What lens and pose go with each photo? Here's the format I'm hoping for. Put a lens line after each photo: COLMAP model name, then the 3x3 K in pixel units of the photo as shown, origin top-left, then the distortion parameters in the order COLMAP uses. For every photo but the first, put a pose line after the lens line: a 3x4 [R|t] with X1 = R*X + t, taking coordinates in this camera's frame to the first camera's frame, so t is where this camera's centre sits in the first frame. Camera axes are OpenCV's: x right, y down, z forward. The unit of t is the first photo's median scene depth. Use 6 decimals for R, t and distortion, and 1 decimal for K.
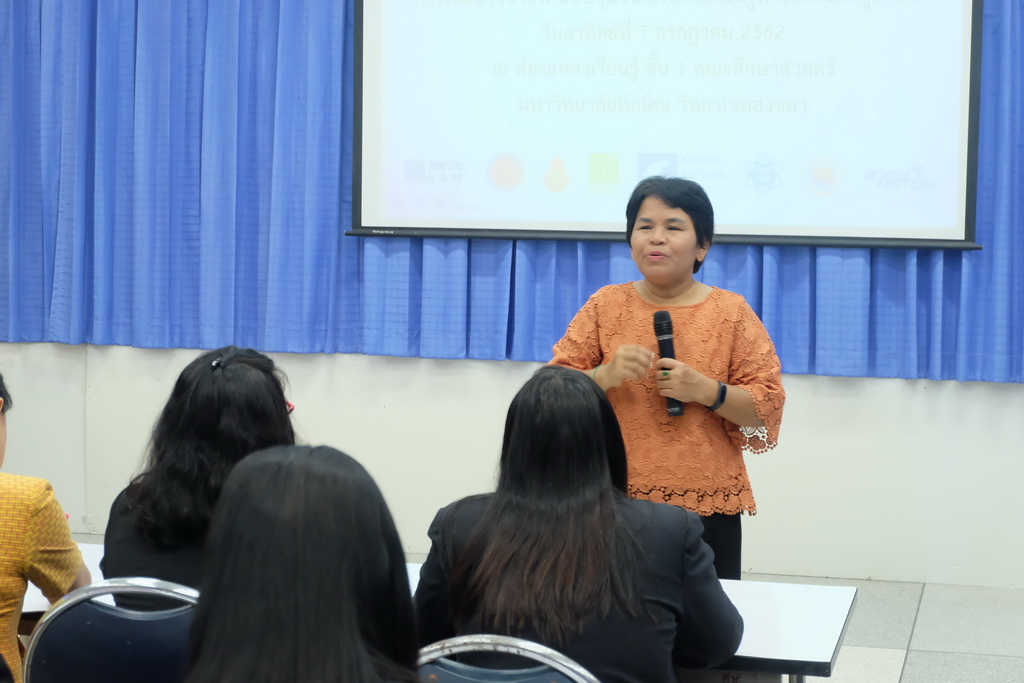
lens RADIAL K [[2062.7, 0, 512.0], [0, 2062.7, 341.5], [0, 0, 1]] dist [0.117162, 0.085132]
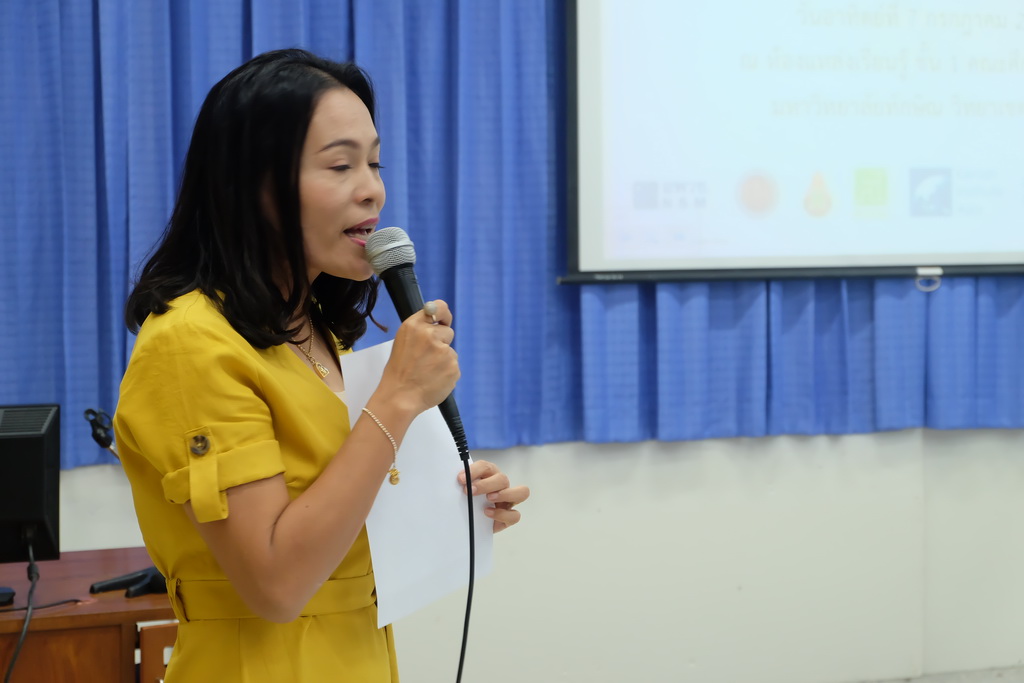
lens RADIAL K [[2062.7, 0, 512.0], [0, 2062.7, 341.5], [0, 0, 1]] dist [0.117162, 0.085132]
pose [[0.831142, -0.050561, 0.553756, -0.510024], [0.070427, 0.997410, -0.014635, -0.021574], [-0.551582, 0.051163, 0.832550, 0.402582]]
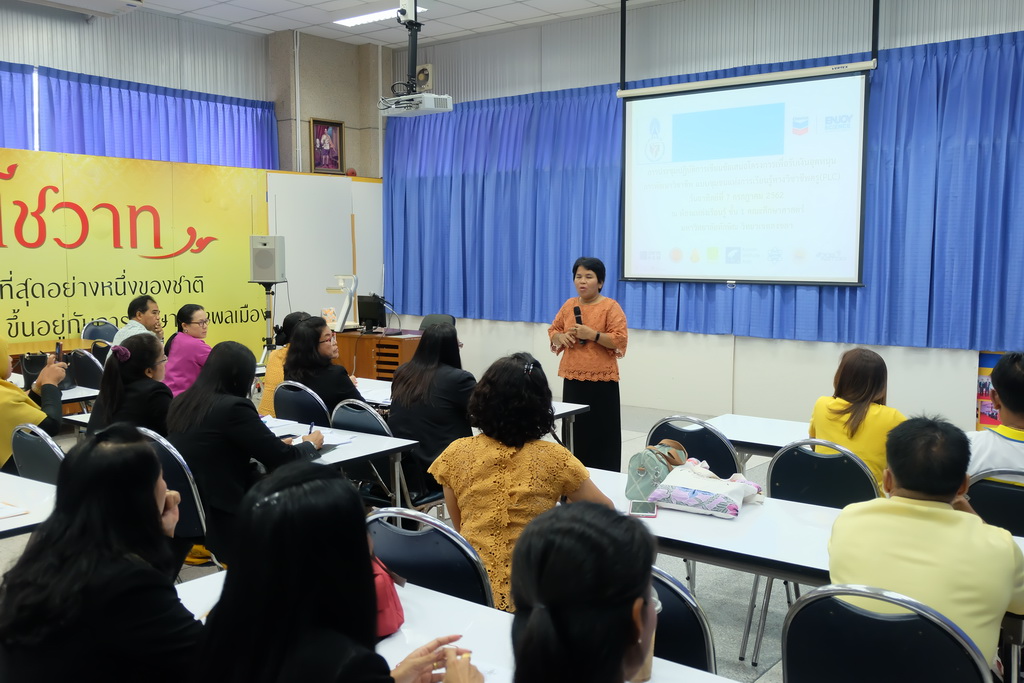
lens RADIAL K [[971.5, 0, 512.0], [0, 971.5, 341.5], [0, 0, 1]] dist [0.003381, 0.001799]
pose [[0.902583, 0.024865, -0.429798, 0.320547], [-0.020976, 0.999685, 0.013784, 0.009468], [0.430006, -0.003426, 0.902820, -0.137971]]
